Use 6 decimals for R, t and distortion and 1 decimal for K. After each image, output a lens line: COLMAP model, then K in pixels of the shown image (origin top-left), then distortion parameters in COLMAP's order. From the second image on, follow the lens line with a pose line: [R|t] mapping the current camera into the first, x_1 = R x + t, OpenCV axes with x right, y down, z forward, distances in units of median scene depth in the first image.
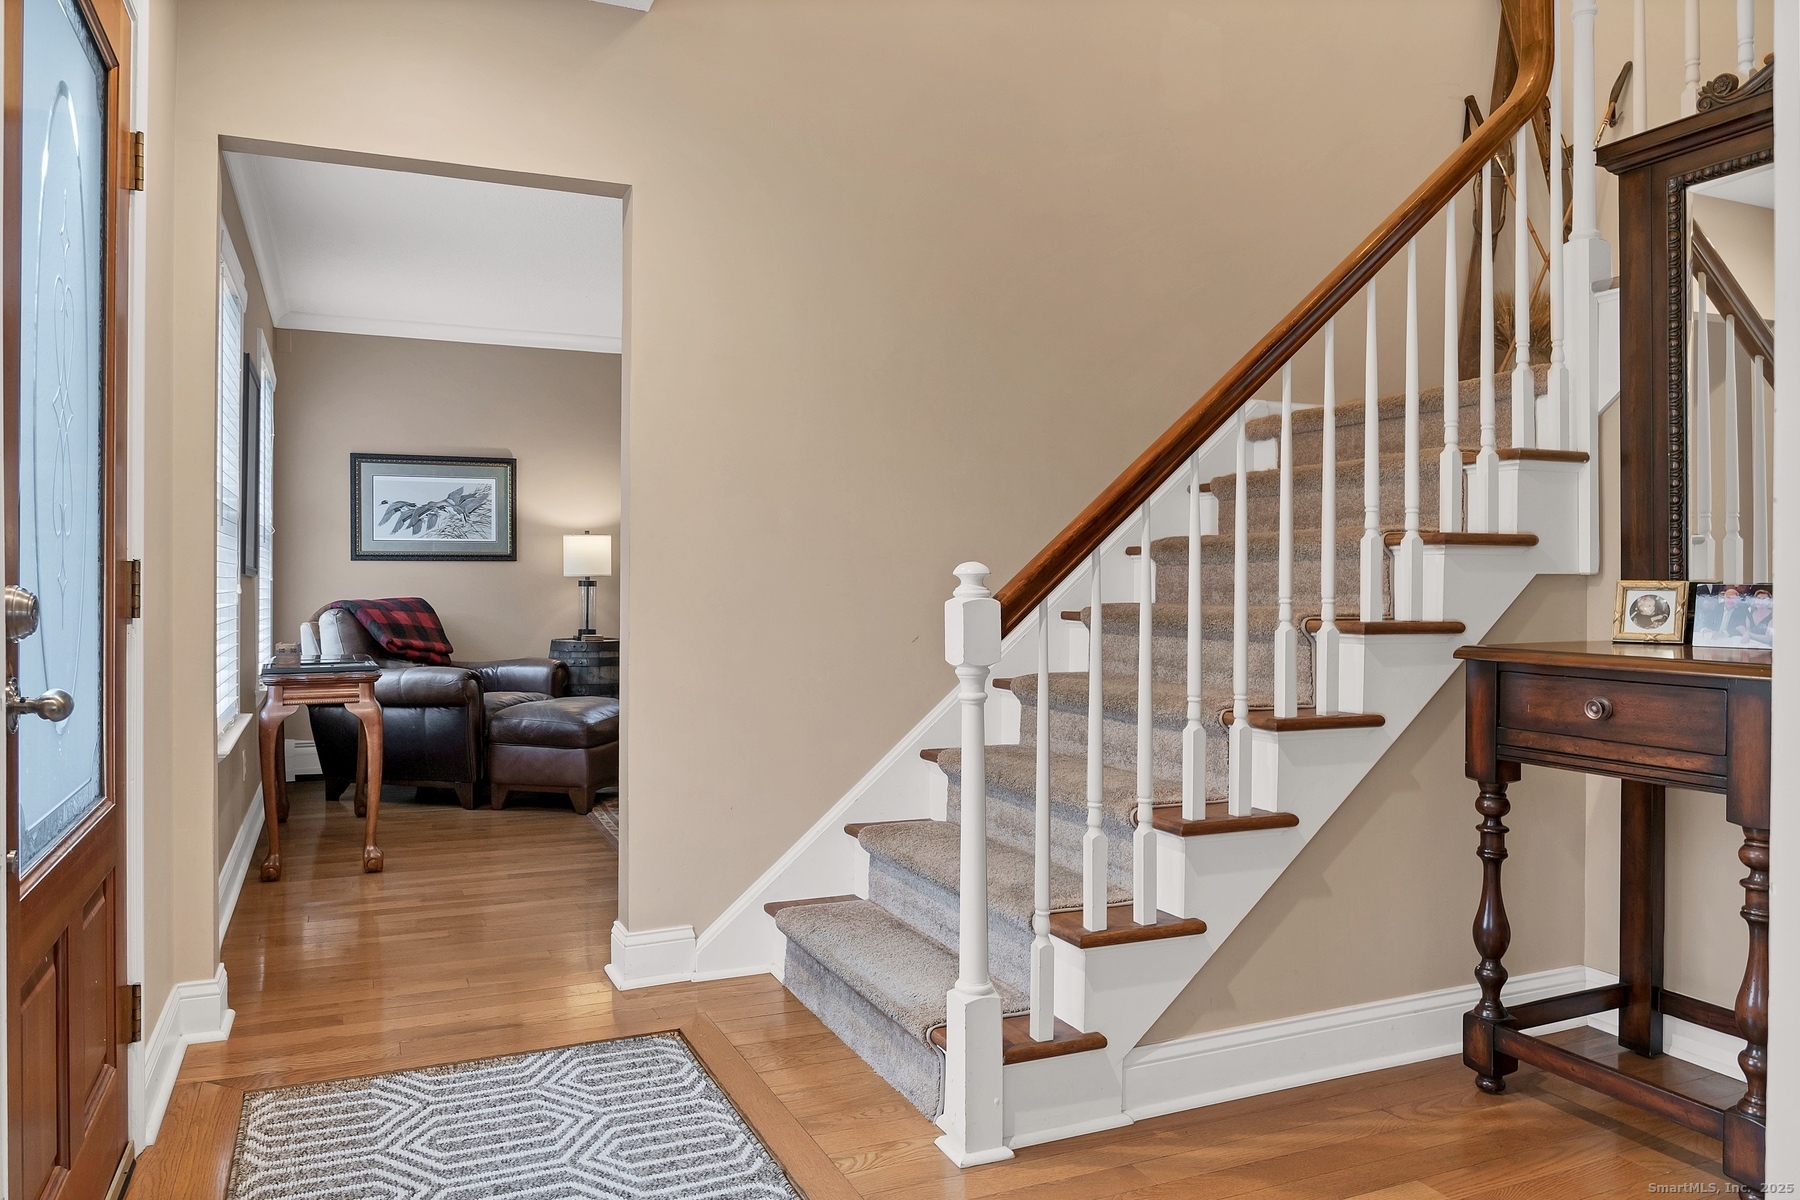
lens RADIAL K [[1257.0, 0, 891.3], [0, 1257.0, 597.8], [0, 0, 1]] dist [0.000149, -0.001157]
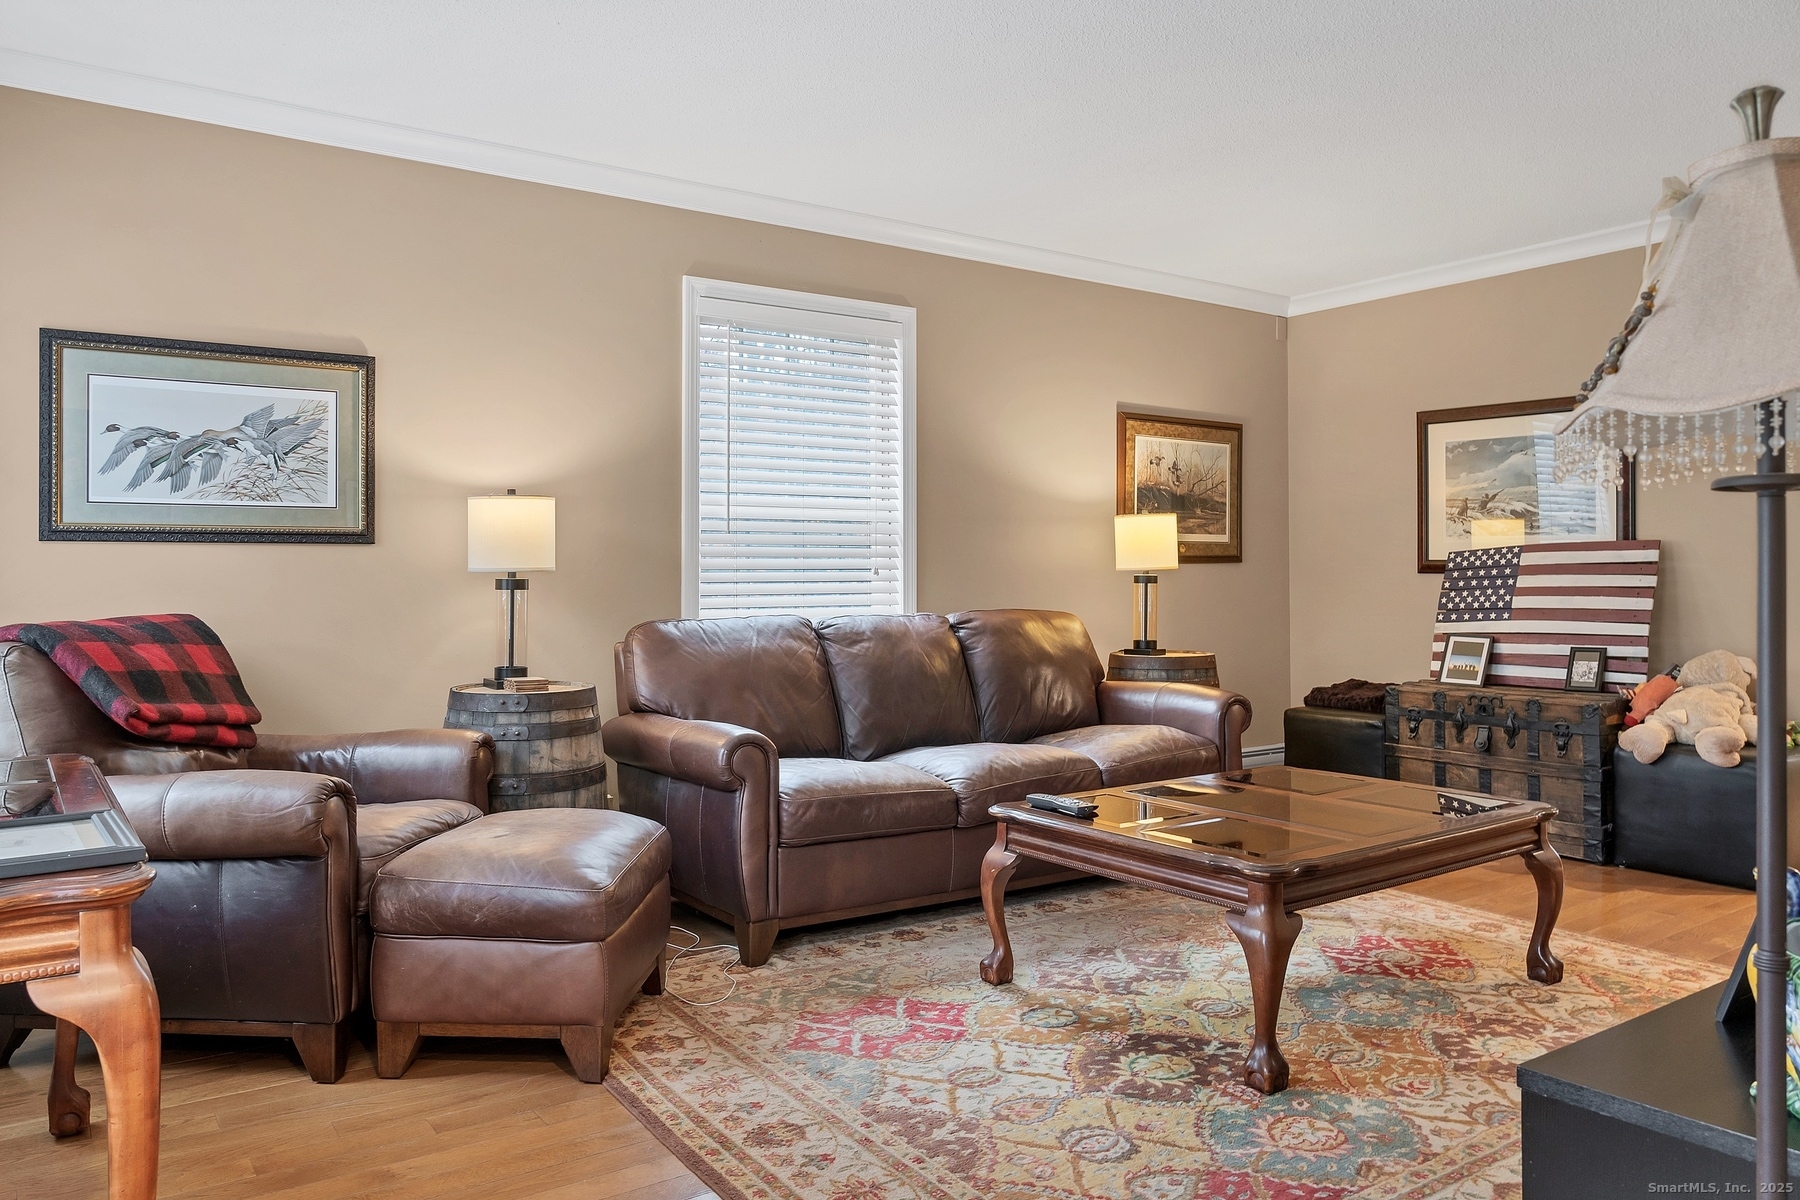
lens RADIAL K [[1266.0, 0, 898.4], [0, 1266.0, 568.4], [0, 0, 1]] dist [-0.003777, -0.000788]
pose [[0.980753, -0.001984, 0.195240, -0.192605], [0.005442, 0.999838, -0.017173, -0.008323], [-0.195175, 0.017905, 0.980605, 0.439715]]
